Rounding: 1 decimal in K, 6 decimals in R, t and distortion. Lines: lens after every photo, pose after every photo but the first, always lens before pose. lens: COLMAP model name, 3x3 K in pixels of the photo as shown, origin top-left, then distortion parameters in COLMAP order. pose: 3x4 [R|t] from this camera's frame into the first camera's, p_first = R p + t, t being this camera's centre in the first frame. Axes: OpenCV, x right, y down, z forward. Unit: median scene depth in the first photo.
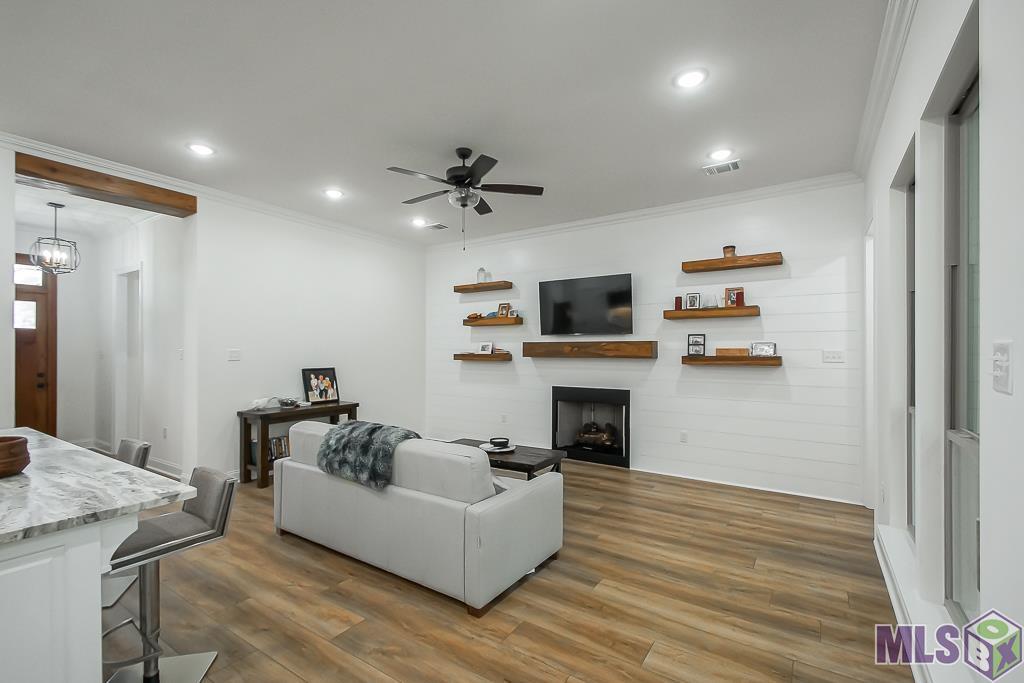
lens RADIAL K [[453.5, 0, 509.6], [0, 453.5, 348.6], [0, 0, 1]] dist [0.009680, -0.000280]
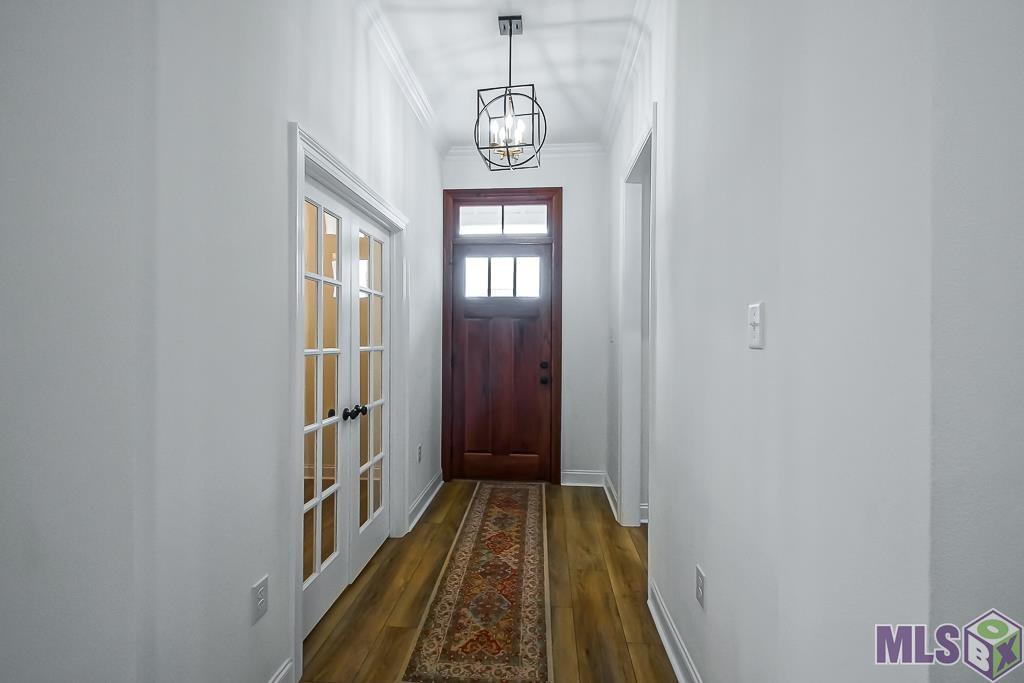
lens RADIAL K [[453.5, 0, 509.6], [0, 453.5, 348.6], [0, 0, 1]] dist [0.009680, -0.000280]
pose [[0.491018, 0.020308, -0.870913, -0.582499], [-0.002423, 0.999756, 0.021946, 0.022909], [0.871146, -0.008665, 0.490948, 0.781865]]
